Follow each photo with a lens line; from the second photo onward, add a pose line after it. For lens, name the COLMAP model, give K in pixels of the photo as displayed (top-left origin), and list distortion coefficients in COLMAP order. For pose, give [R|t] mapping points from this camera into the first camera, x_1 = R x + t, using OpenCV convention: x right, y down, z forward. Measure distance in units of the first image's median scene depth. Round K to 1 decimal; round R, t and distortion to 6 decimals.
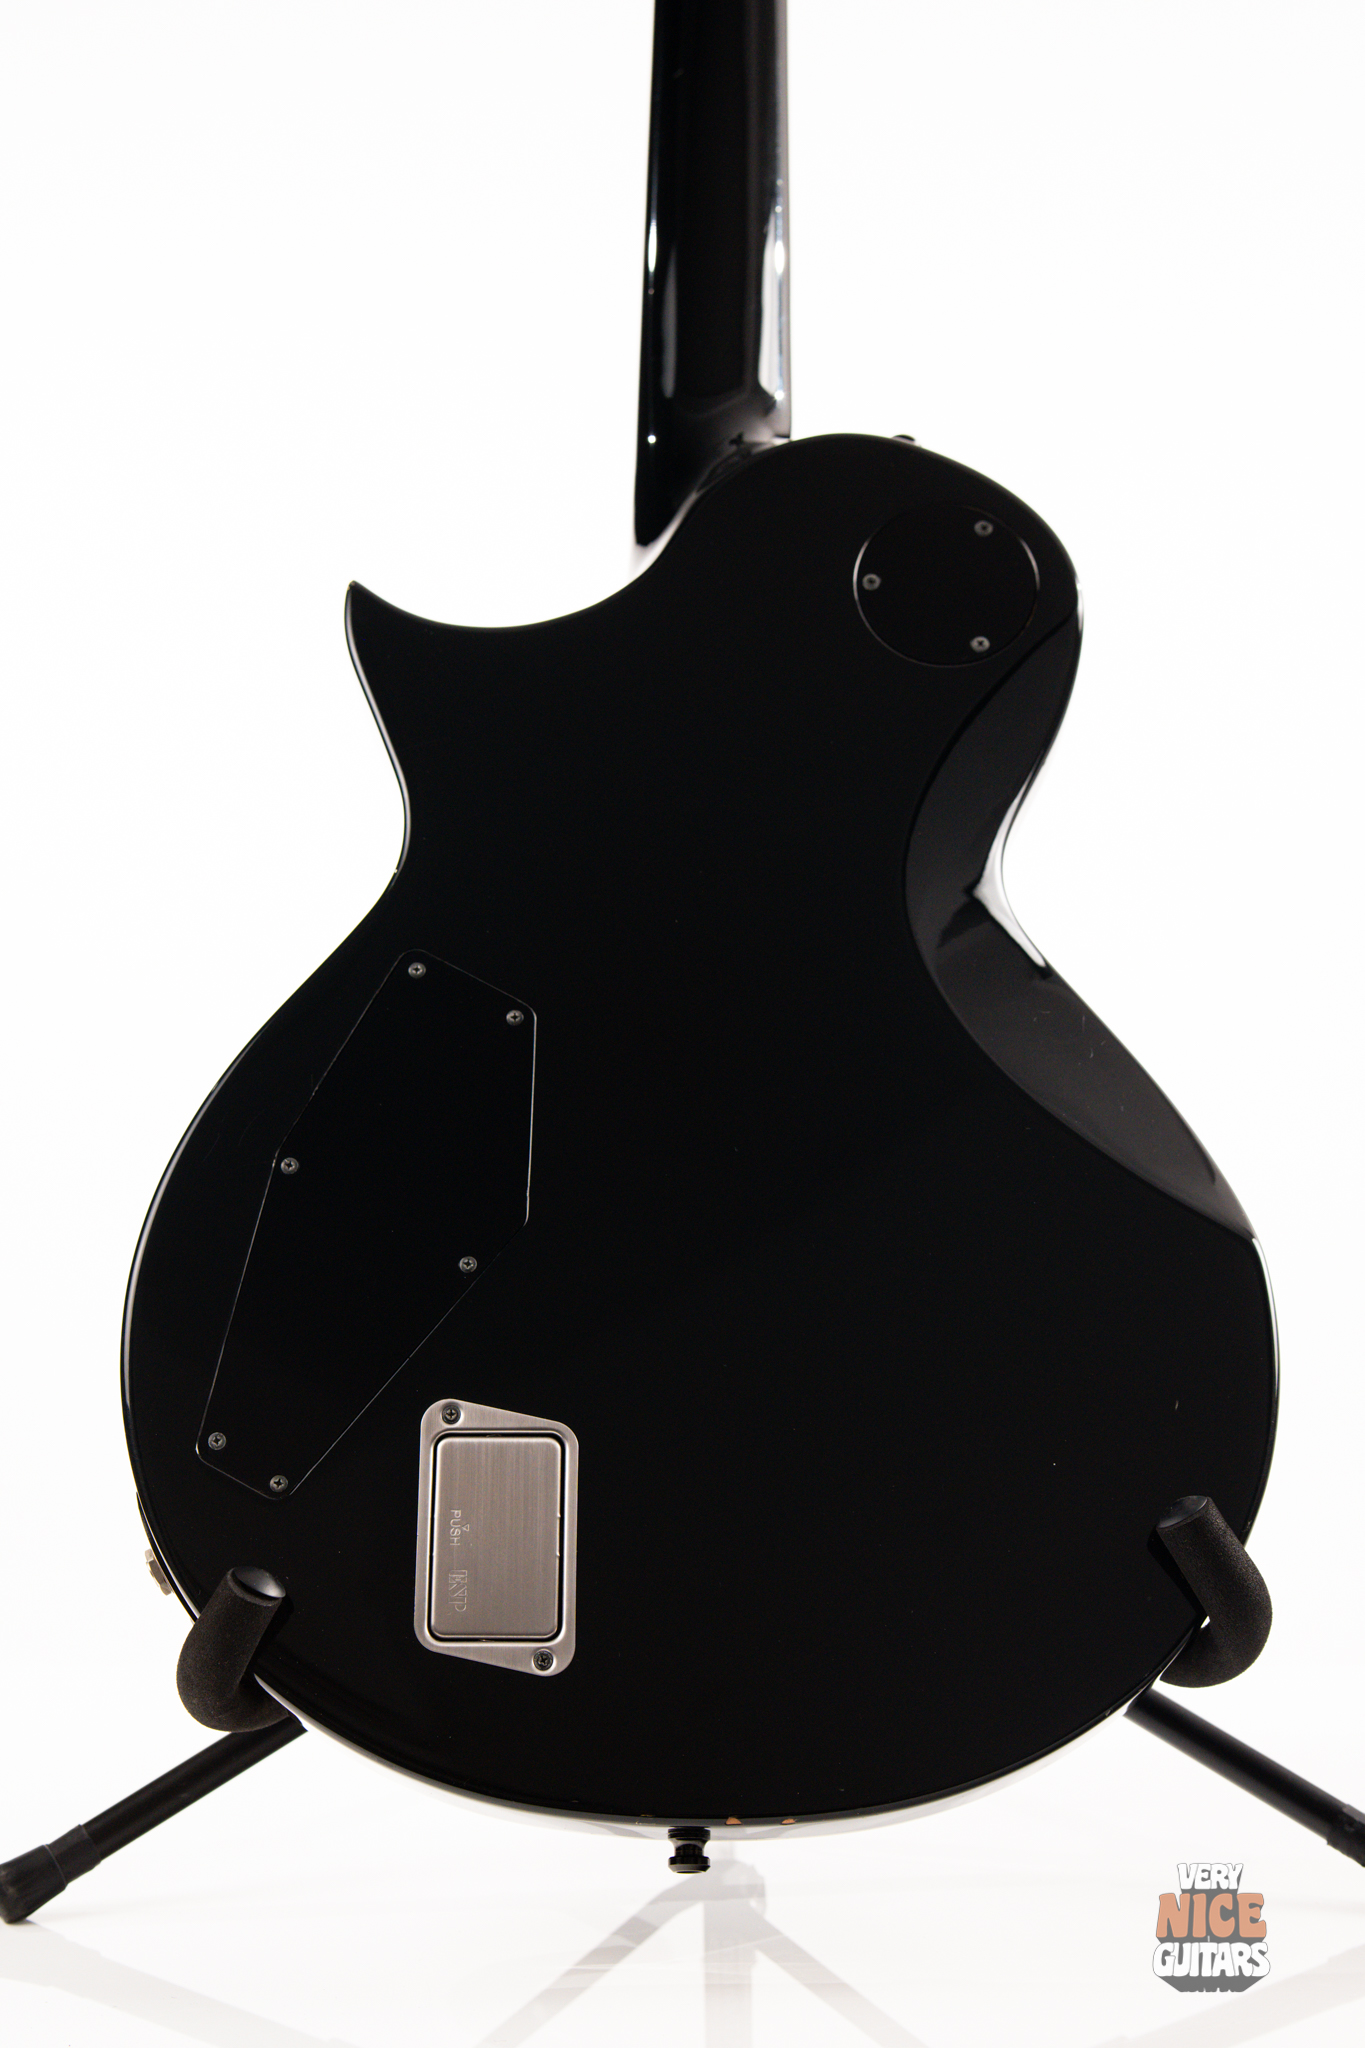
lens RADIAL K [[2918.0, 0, 682.5], [0, 2918.0, 1024.0], [0, 0, 1]] dist [0.087770, -0.267904]
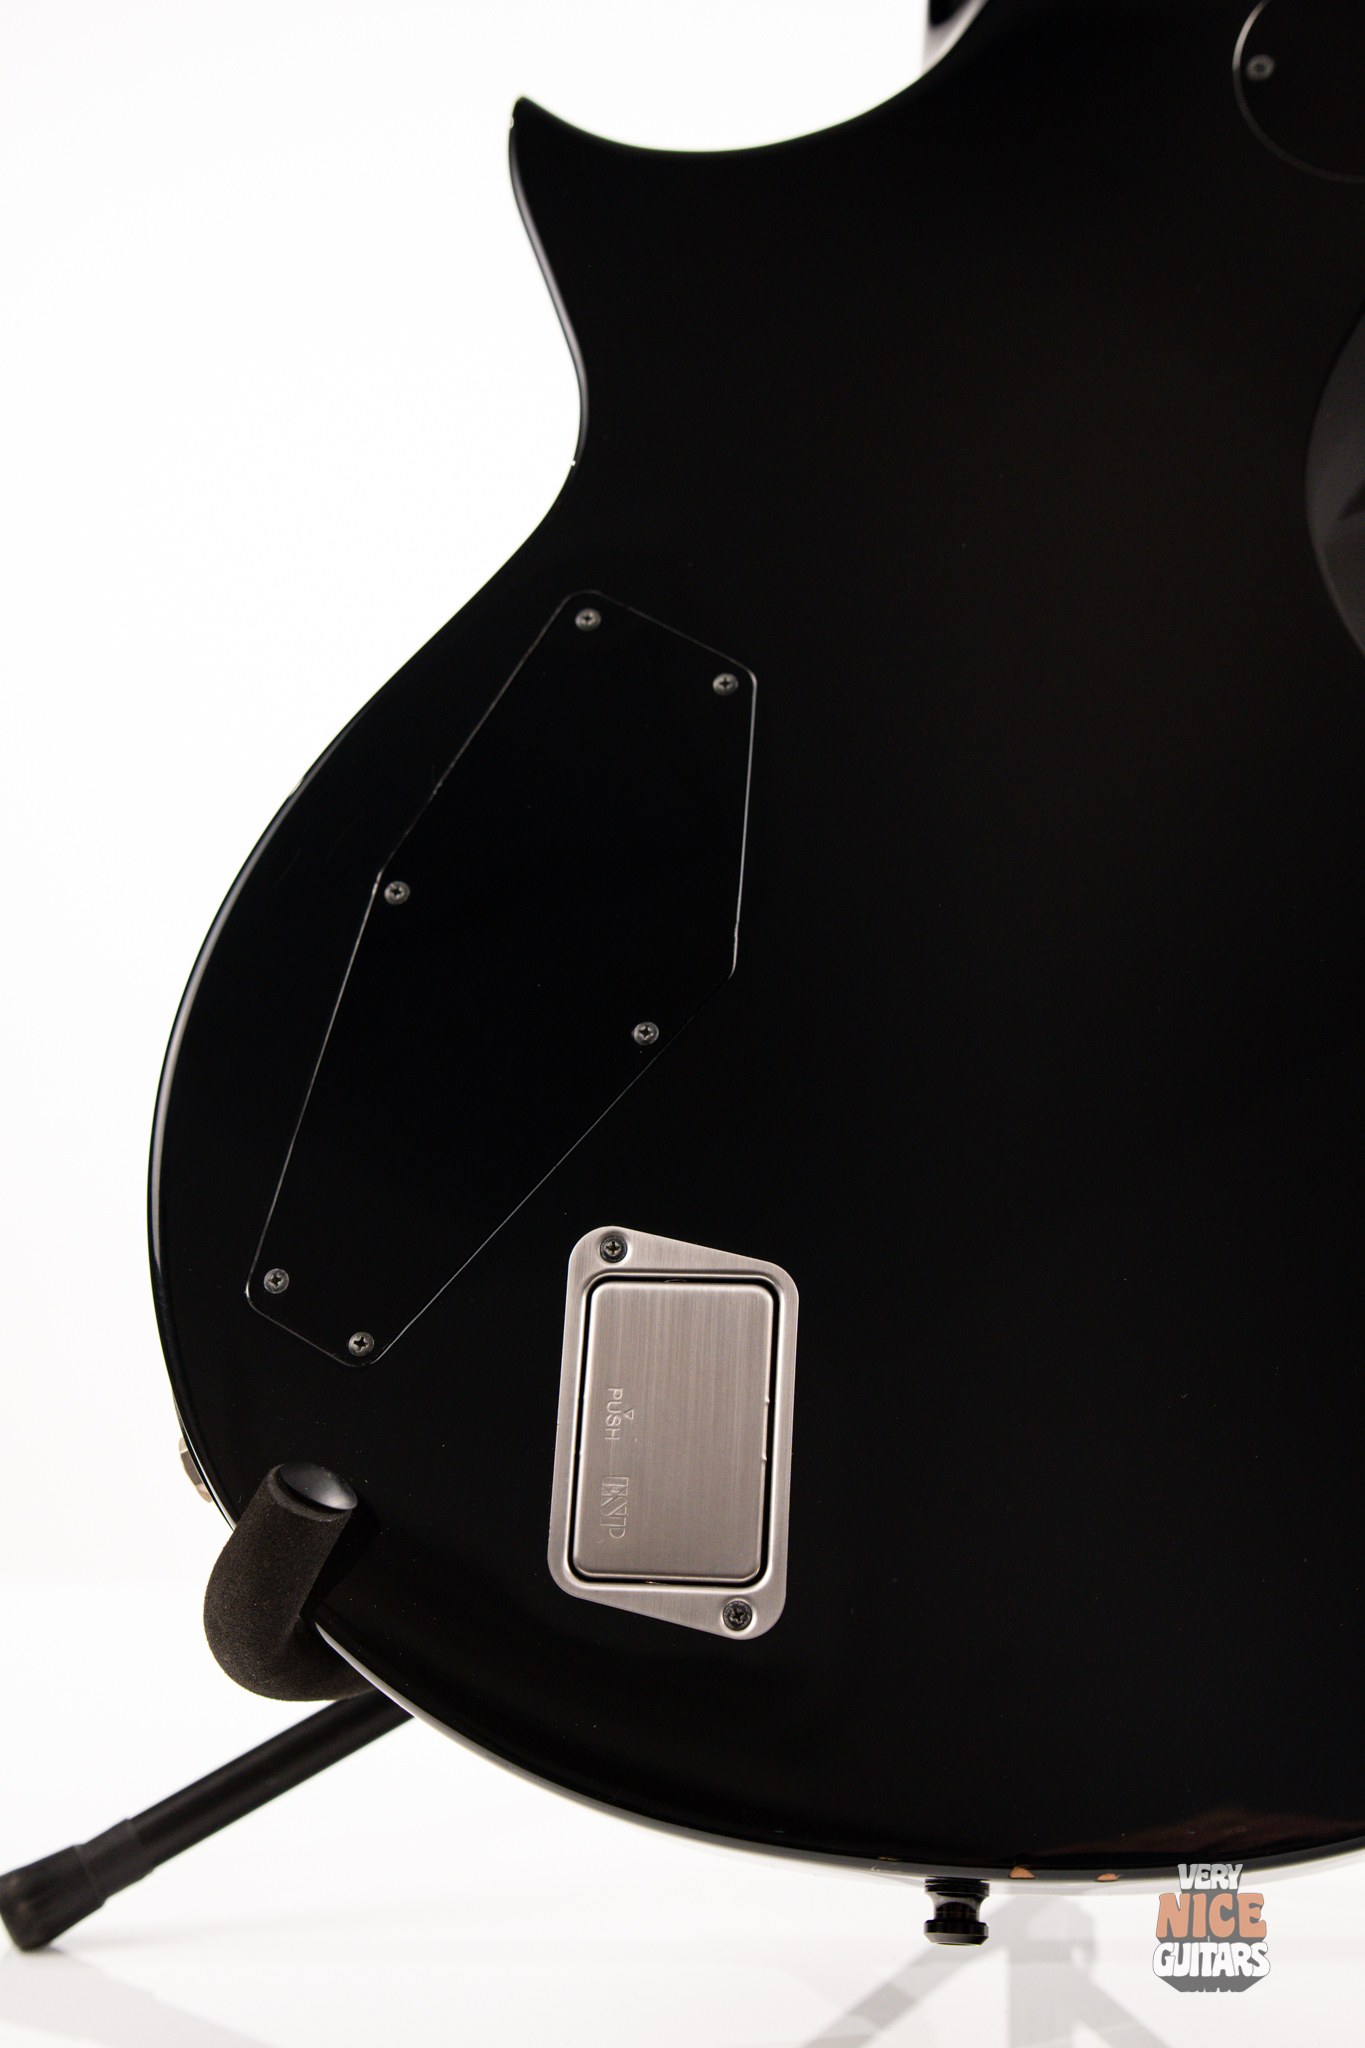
lens RADIAL K [[2963.0, 0, 684.3], [0, 2963.0, 989.7], [0, 0, 1]] dist [0.098748, -0.335288]
pose [[0.990408, 0.004207, -0.138109, 0.032412], [-0.001848, 0.999850, 0.017204, 0.062177], [0.138160, -0.016783, 0.990268, 0.324733]]
